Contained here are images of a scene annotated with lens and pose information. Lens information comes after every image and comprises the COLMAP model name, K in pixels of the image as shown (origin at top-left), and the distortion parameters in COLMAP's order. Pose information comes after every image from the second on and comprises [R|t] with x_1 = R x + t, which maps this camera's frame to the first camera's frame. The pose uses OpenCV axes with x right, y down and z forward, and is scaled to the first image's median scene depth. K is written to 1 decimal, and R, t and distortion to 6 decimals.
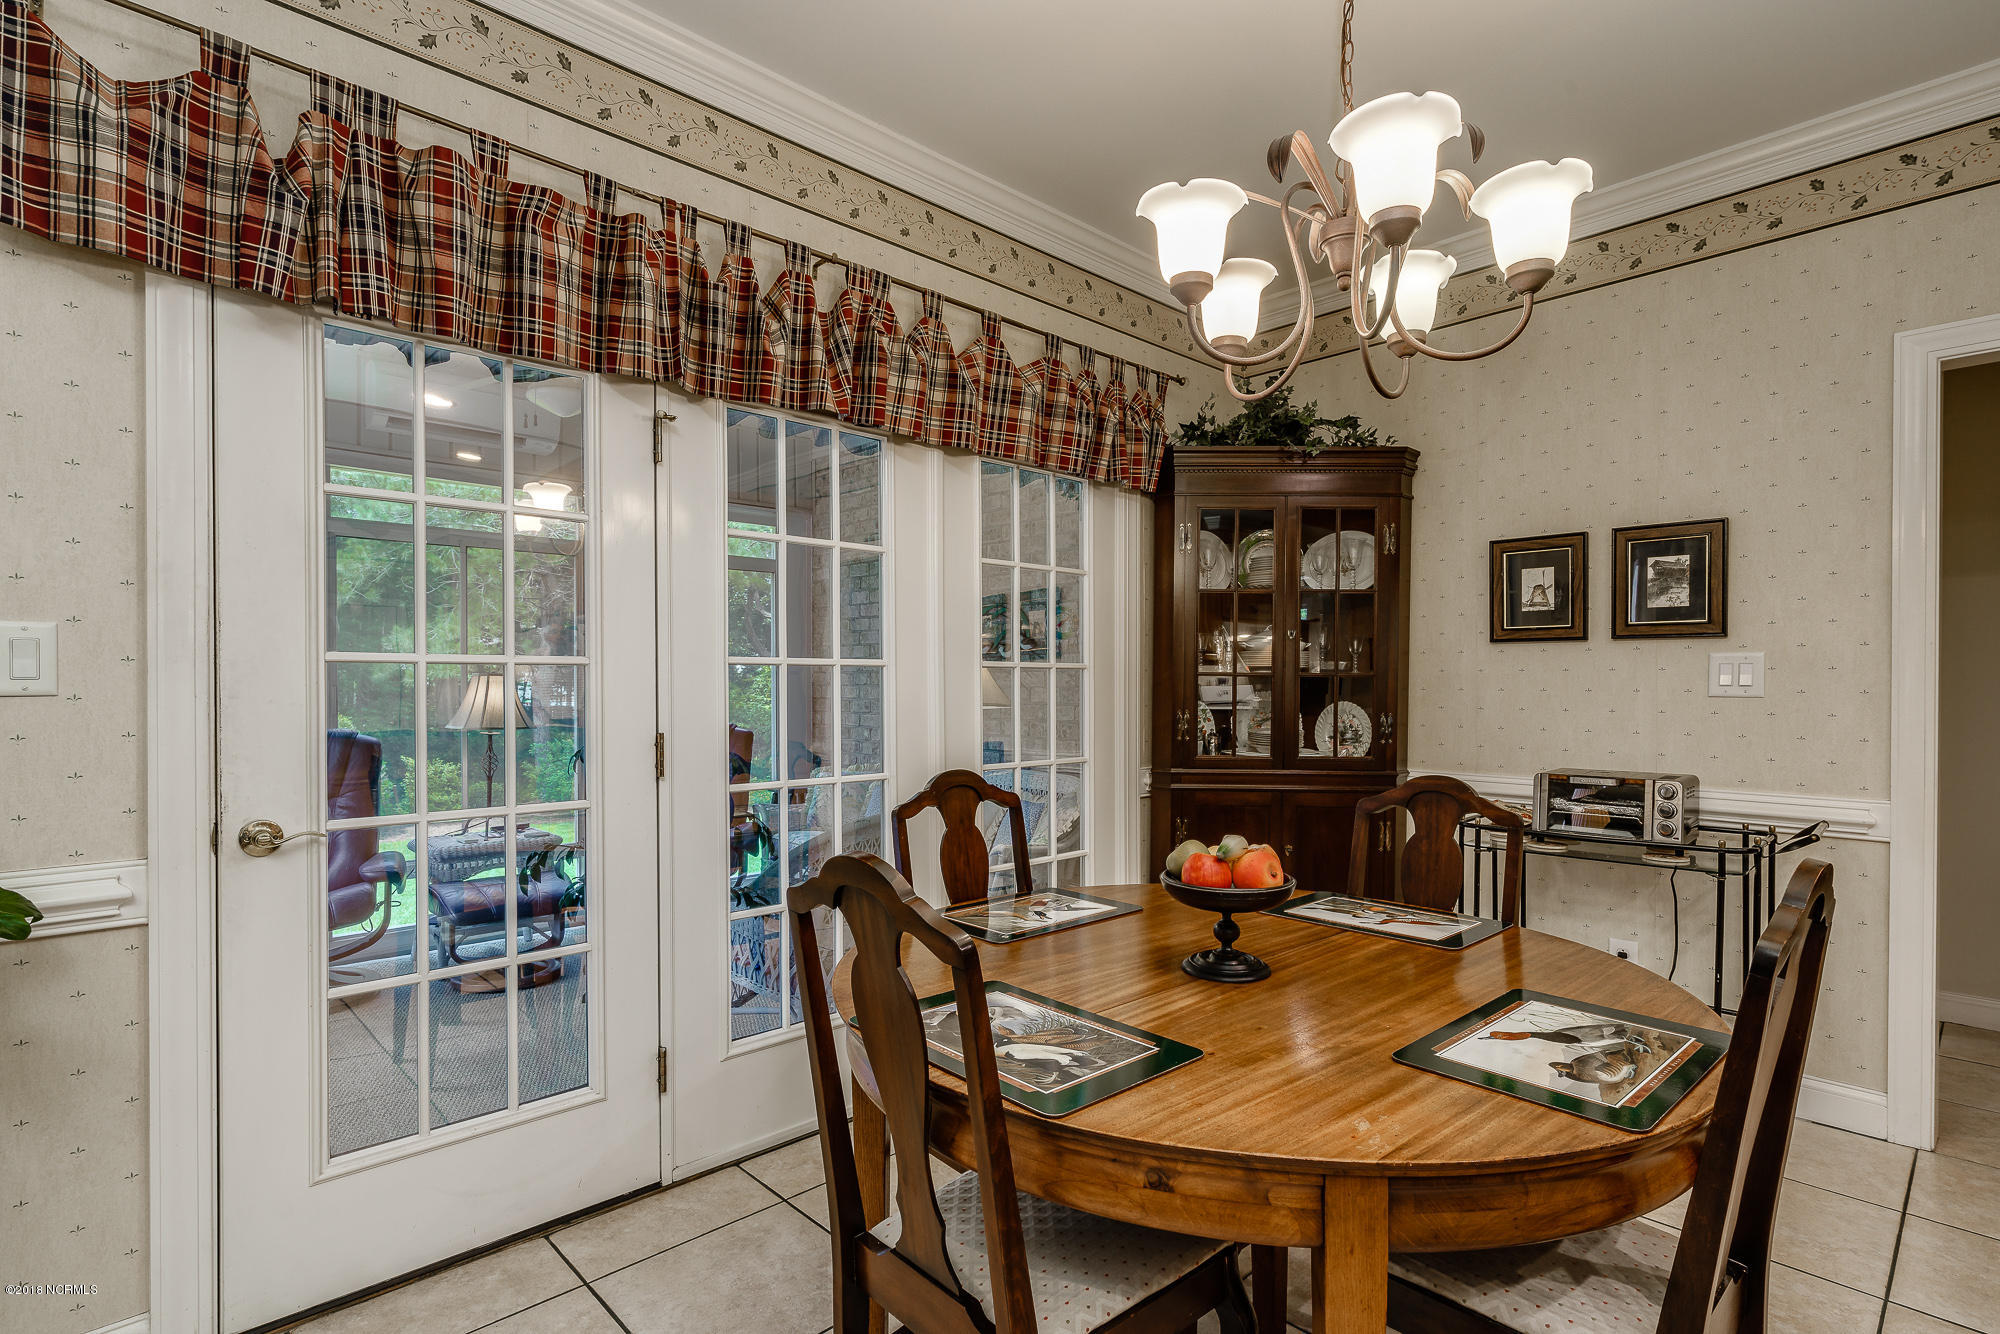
lens RADIAL K [[965.8, 0, 1009.2], [0, 965.8, 698.2], [0, 0, 1]] dist [0.000658, 0.000215]
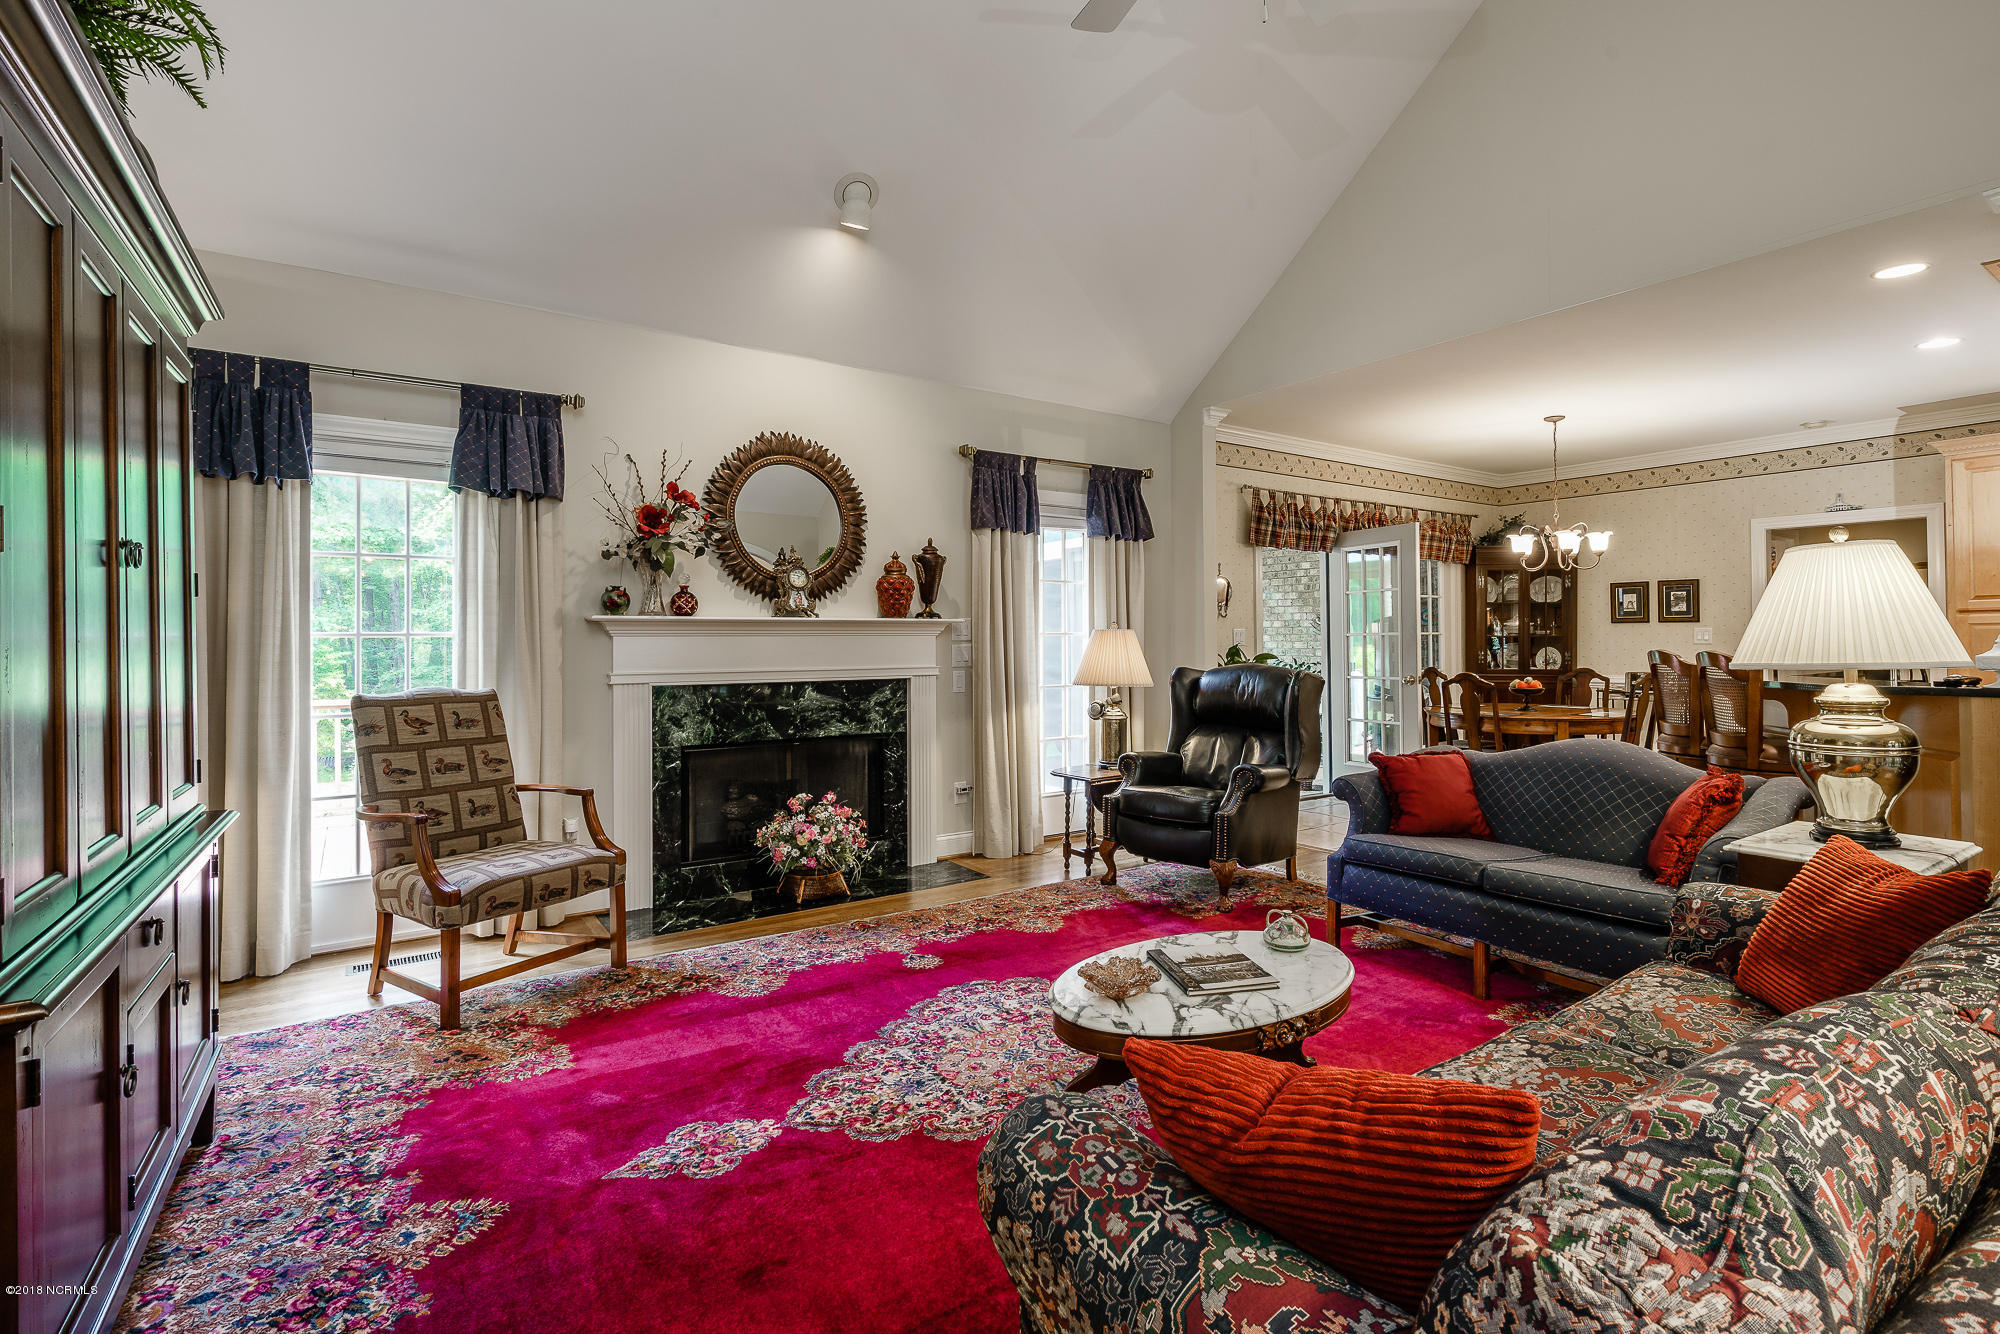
lens RADIAL K [[1002.8, 0, 1003.0], [0, 1002.8, 644.3], [0, 0, 1]] dist [-0.000807, 0.000770]
pose [[0.990054, -0.004740, -0.140605, -0.731474], [0.003505, 0.999953, -0.009033, 0.016647], [0.140641, 0.008450, 0.990025, -1.880505]]
